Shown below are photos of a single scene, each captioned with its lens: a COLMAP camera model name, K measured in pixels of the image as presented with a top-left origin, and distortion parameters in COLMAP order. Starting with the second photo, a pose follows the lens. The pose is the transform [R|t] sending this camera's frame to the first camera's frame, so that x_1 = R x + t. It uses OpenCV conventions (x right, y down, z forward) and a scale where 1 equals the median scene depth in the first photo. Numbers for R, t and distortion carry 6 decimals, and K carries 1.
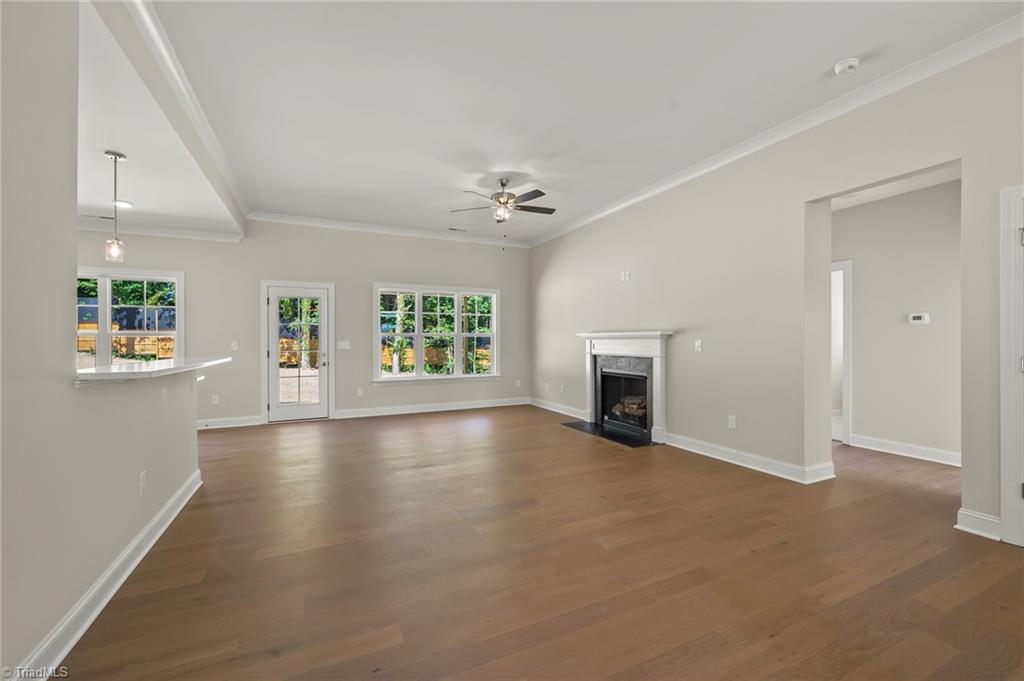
lens RADIAL K [[416.1, 0, 510.6], [0, 416.1, 337.3], [0, 0, 1]] dist [-0.000966, -0.000066]
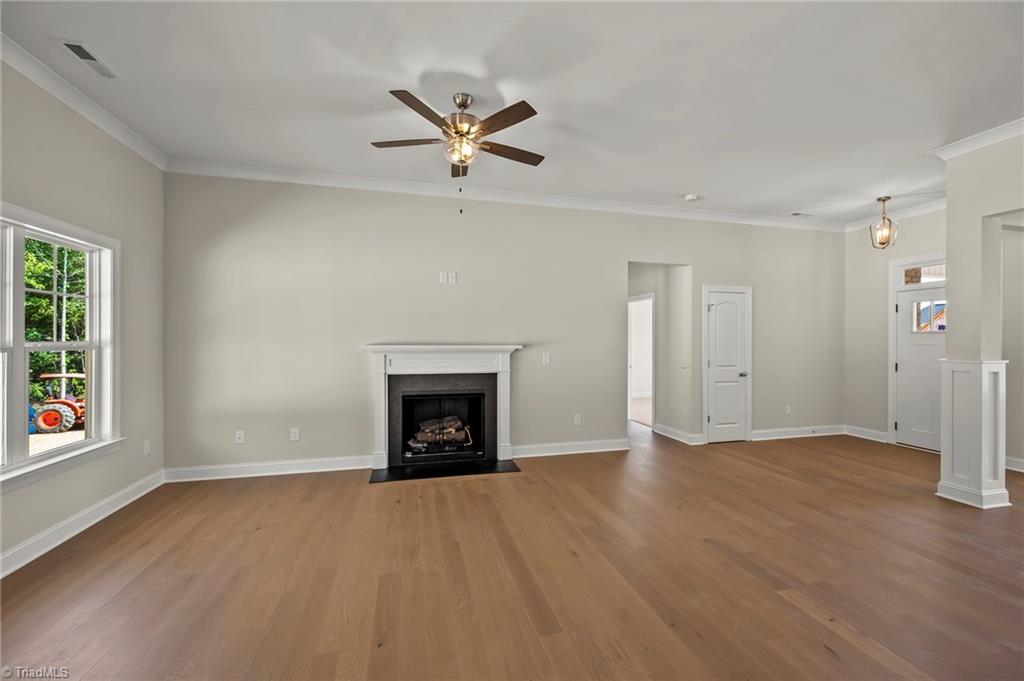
lens RADIAL K [[409.9, 0, 512.0], [0, 409.9, 340.5], [0, 0, 1]] dist [-0.000008, 0.000195]
pose [[0.191023, 0.003382, 0.981580, -0.473555], [-0.010868, 0.999940, -0.001330, -0.019333], [-0.981525, -0.010414, 0.191049, 0.654054]]
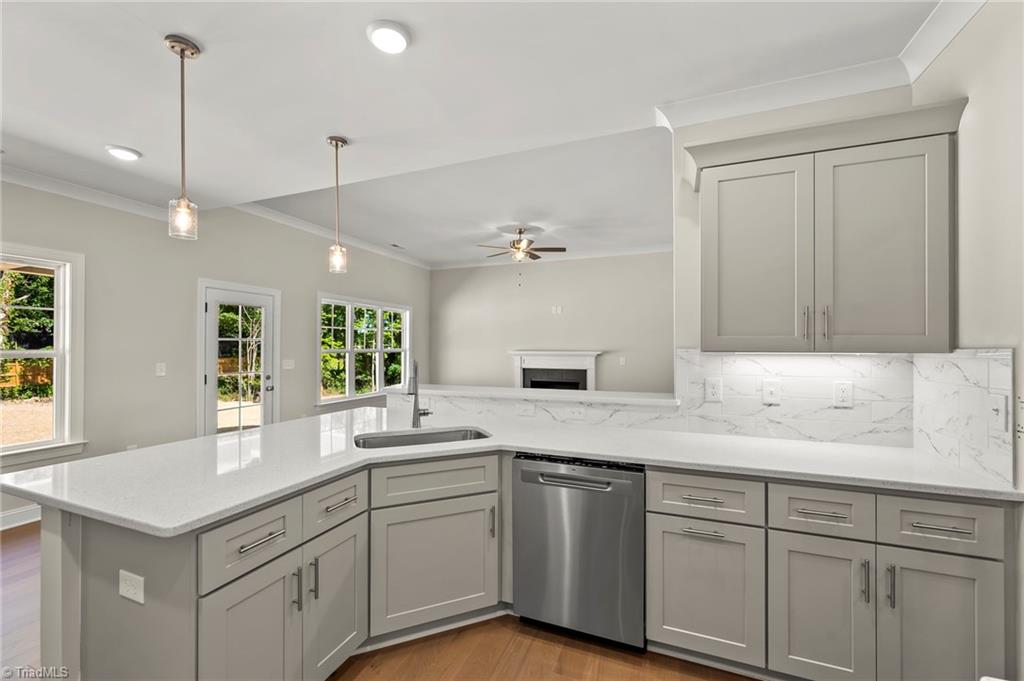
lens RADIAL K [[409.5, 0, 511.5], [0, 409.5, 343.4], [0, 0, 1]] dist [-0.003953, -0.000203]
pose [[0.731284, 0.012621, 0.681956, -0.691634], [-0.008987, 0.999920, -0.008868, -0.022307], [-0.682014, 0.000356, 0.731339, 0.106025]]
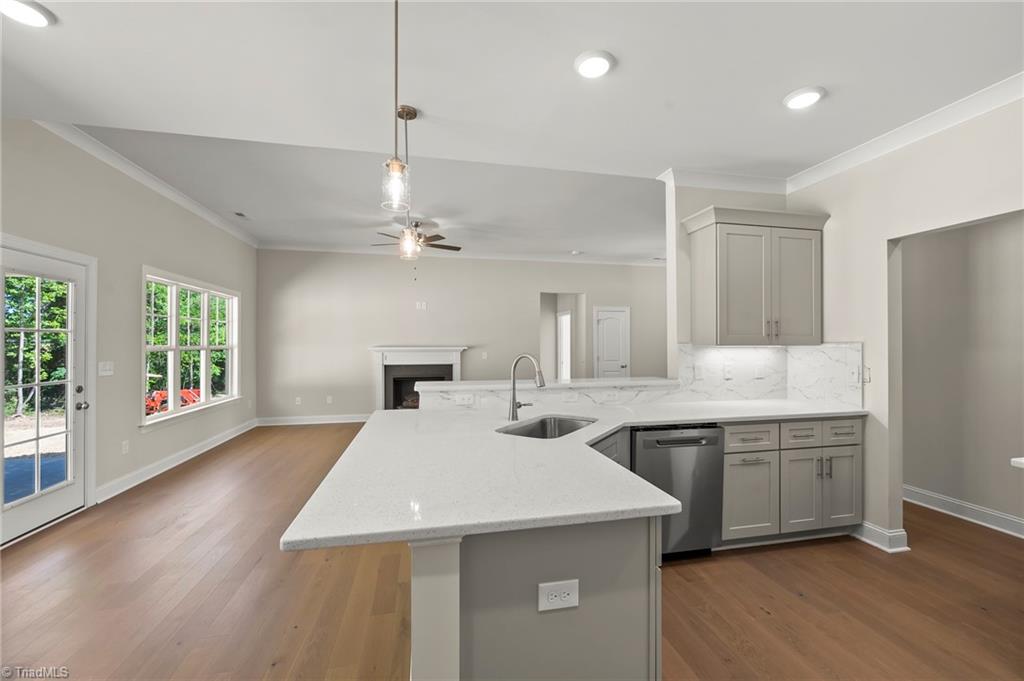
lens RADIAL K [[409.9, 0, 512.0], [0, 409.9, 340.5], [0, 0, 1]] dist [-0.000008, 0.000195]
pose [[0.224563, 0.011862, 0.974387, -0.892136], [-0.006597, 0.999922, -0.010652, -0.018865], [-0.974437, -0.004036, 0.224623, 0.372496]]
